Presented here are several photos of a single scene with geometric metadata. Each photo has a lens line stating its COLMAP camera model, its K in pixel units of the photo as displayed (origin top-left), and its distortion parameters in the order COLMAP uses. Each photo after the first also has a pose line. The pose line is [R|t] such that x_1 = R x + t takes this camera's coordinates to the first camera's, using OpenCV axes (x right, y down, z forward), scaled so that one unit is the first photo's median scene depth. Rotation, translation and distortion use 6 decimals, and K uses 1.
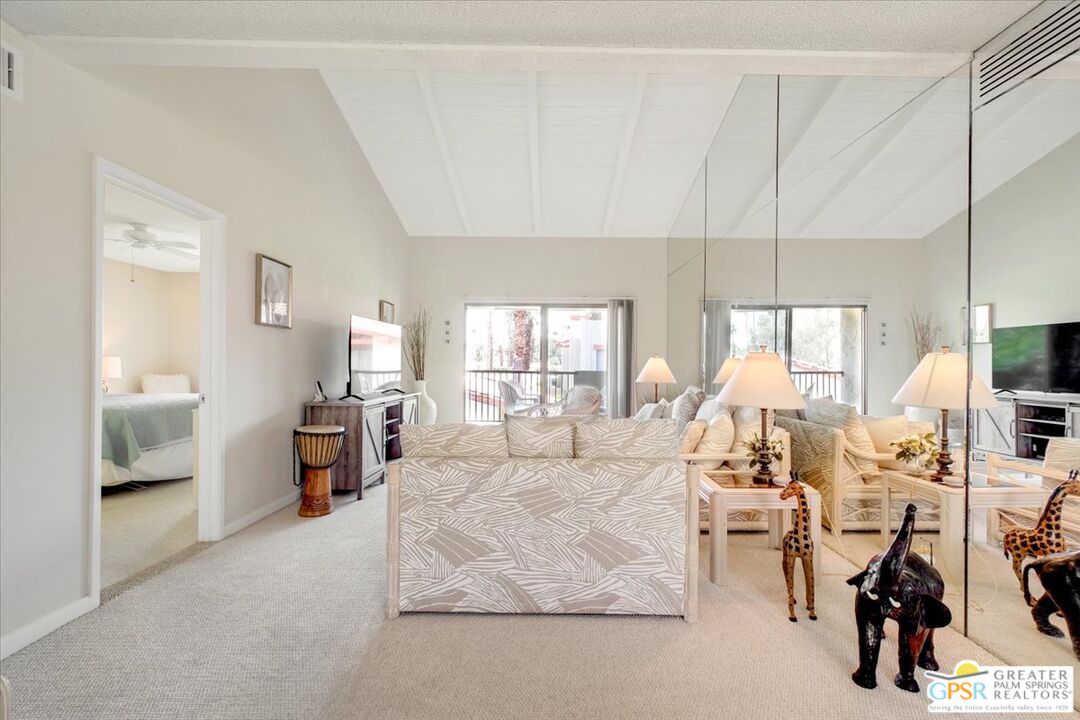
lens RADIAL K [[452.4, 0, 553.8], [0, 452.4, 352.2], [0, 0, 1]] dist [-0.001641, -0.000116]
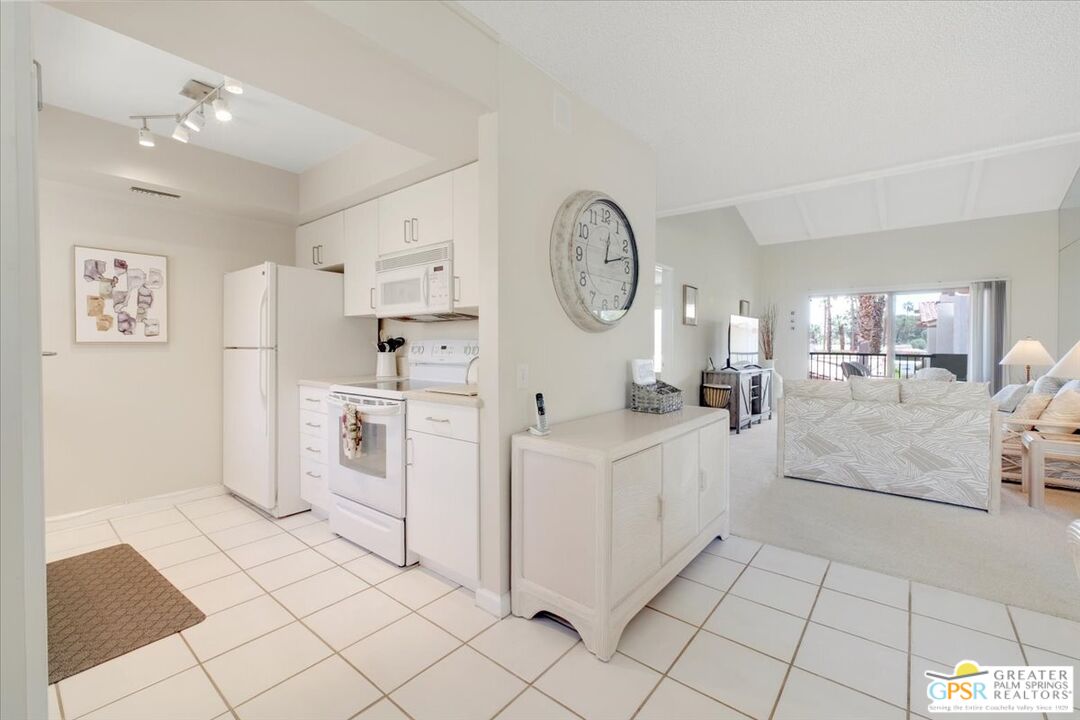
lens RADIAL K [[452.4, 0, 553.8], [0, 452.4, 352.2], [0, 0, 1]] dist [-0.001641, -0.000116]
pose [[0.776172, 0.006886, -0.630484, 0.054705], [0.016517, 0.999375, 0.031248, -0.012881], [0.630305, -0.034667, 0.775573, -0.561515]]
